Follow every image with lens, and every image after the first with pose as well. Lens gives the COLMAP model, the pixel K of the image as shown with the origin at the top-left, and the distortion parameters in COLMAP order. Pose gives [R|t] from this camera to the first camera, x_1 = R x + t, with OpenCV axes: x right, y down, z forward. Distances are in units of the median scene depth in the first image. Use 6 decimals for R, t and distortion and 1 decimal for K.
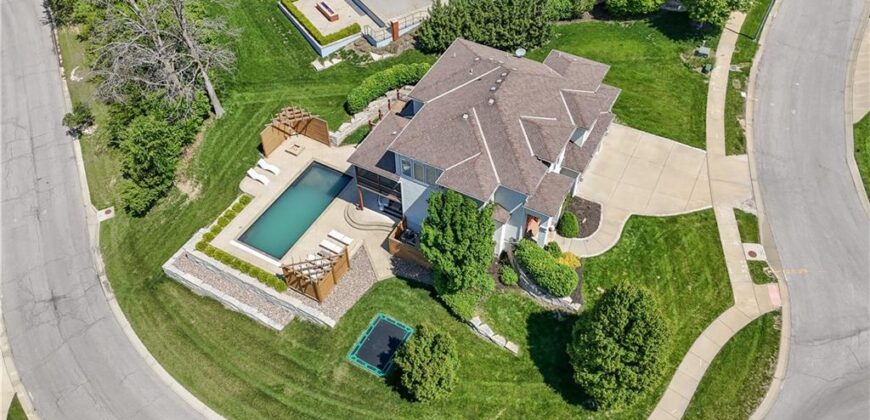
lens RADIAL K [[641.7, 0, 434.8], [0, 641.7, 212.7], [0, 0, 1]] dist [0.071831, -0.067413]
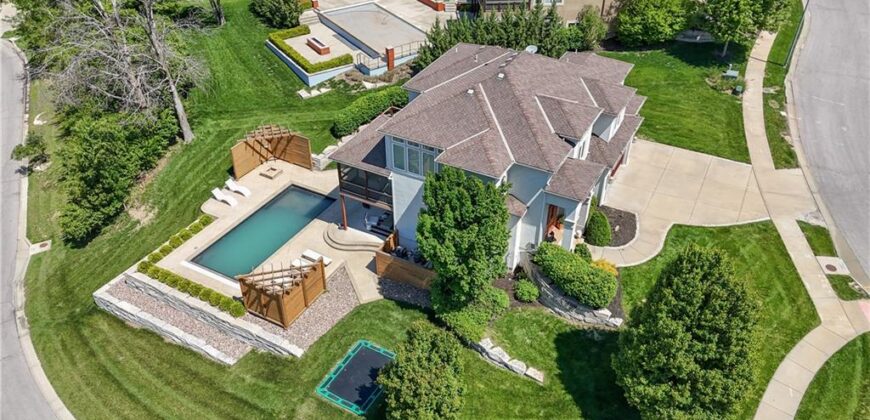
lens RADIAL K [[641.7, 0, 434.8], [0, 641.7, 212.7], [0, 0, 1]] dist [0.071831, -0.067413]
pose [[0.999970, 0.006146, 0.004612, -0.001534], [-0.004972, 0.975144, -0.221517, 0.170509], [-0.005859, 0.221488, 0.975146, 0.198893]]
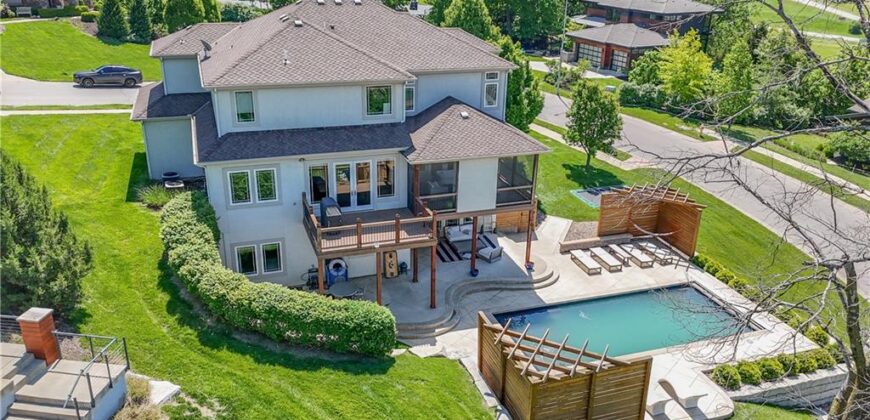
lens RADIAL K [[663.2, 0, 435.4], [0, 663.2, 212.0], [0, 0, 1]] dist [0.078293, -0.077578]
pose [[-0.742675, -0.264265, 0.615303, -0.440255], [0.495579, 0.401066, 0.770420, -0.566547], [-0.450373, 0.877103, -0.166897, 1.181450]]
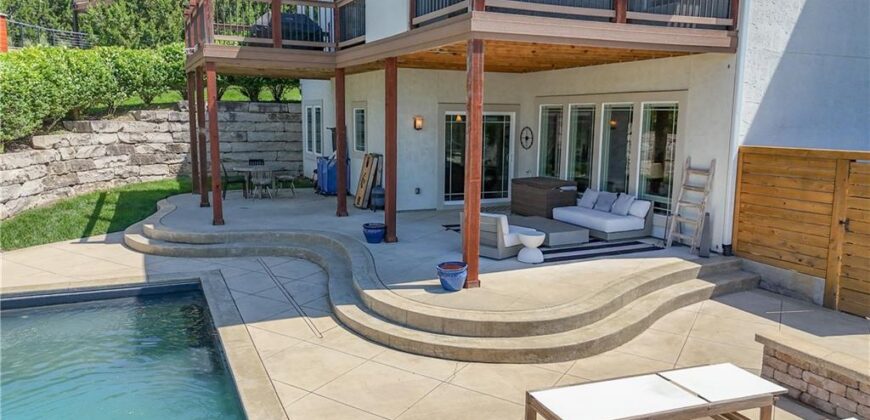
lens RADIAL K [[641.7, 0, 434.8], [0, 641.7, 212.7], [0, 0, 1]] dist [0.071831, -0.067413]
pose [[0.602713, -0.104133, 0.791134, -0.255209], [0.593488, 0.721231, -0.357207, 0.034700], [-0.533393, 0.684822, 0.496497, 0.991952]]
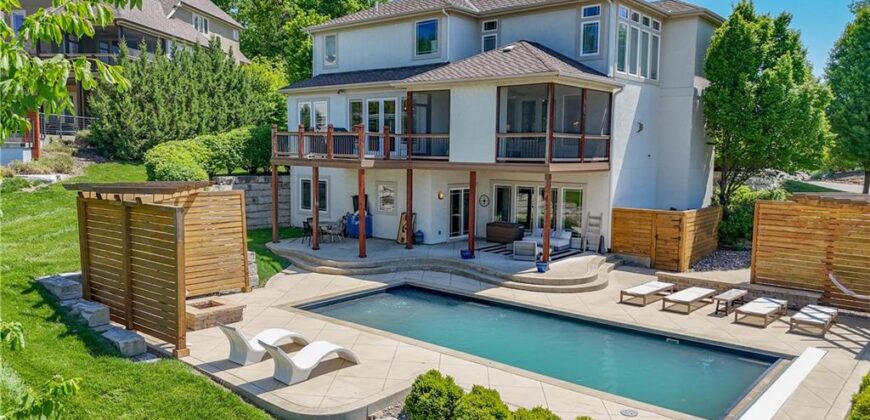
lens RADIAL K [[641.7, 0, 434.8], [0, 641.7, 212.7], [0, 0, 1]] dist [0.071831, -0.067413]
pose [[0.193521, -0.082560, 0.977616, -0.525156], [0.733515, 0.673914, -0.088289, -0.043663], [-0.651540, 0.734182, 0.190975, 1.022230]]
